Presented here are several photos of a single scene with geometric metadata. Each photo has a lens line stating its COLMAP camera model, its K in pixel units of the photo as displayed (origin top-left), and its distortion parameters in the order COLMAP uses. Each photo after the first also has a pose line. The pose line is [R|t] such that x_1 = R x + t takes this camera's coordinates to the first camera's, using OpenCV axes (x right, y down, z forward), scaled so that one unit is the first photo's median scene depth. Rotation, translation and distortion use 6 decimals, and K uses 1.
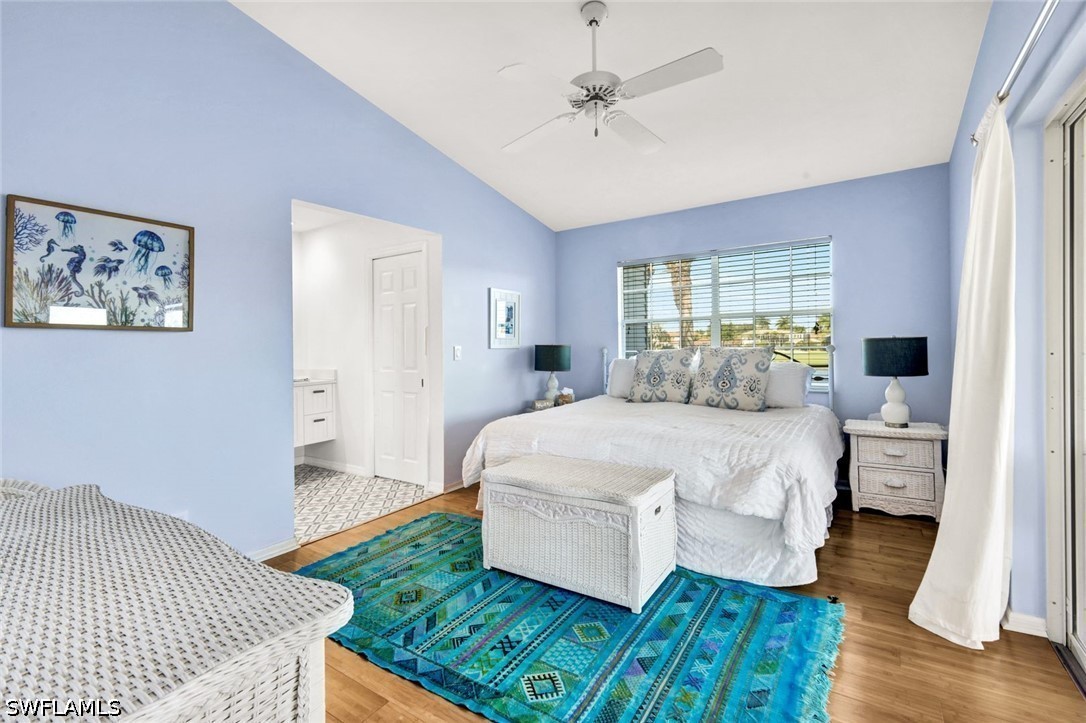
lens RADIAL K [[469.0, 0, 543.0], [0, 469.0, 361.5], [0, 0, 1]] dist [0.001869, 0.001884]
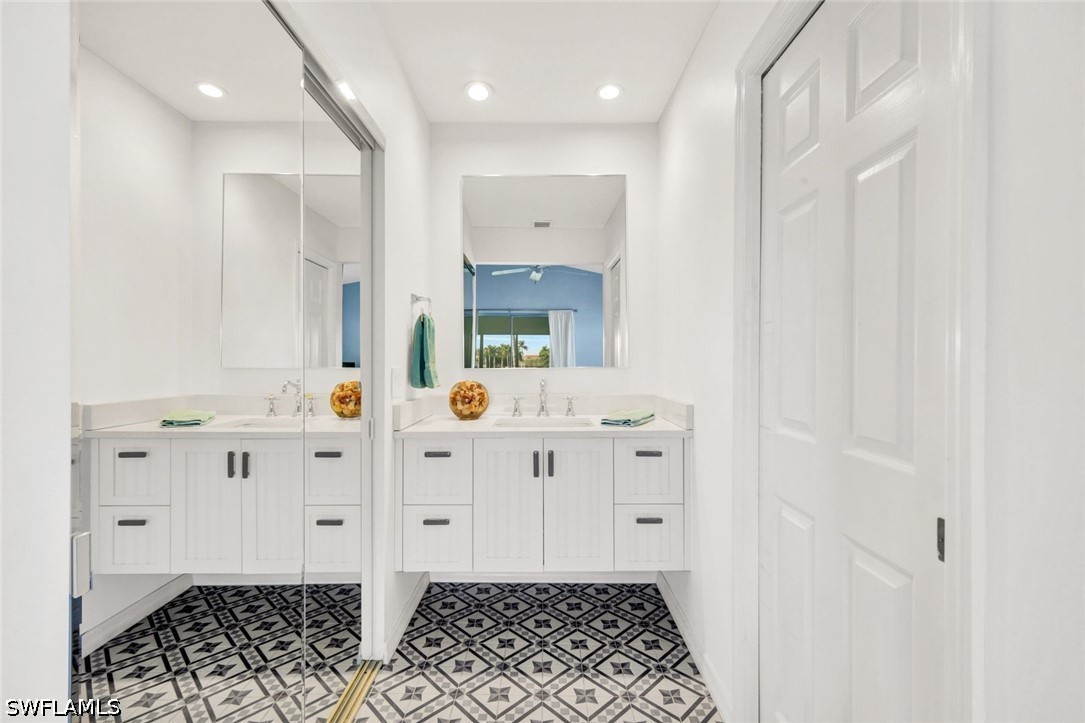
lens RADIAL K [[468.6, 0, 542.5], [0, 468.6, 361.5], [0, 0, 1]] dist [0.001869, 0.001884]
pose [[0.527223, 0.014352, -0.849606, -0.176554], [-0.009190, 0.999895, 0.011188, -0.027023], [0.849677, 0.001909, 0.527300, 0.742171]]
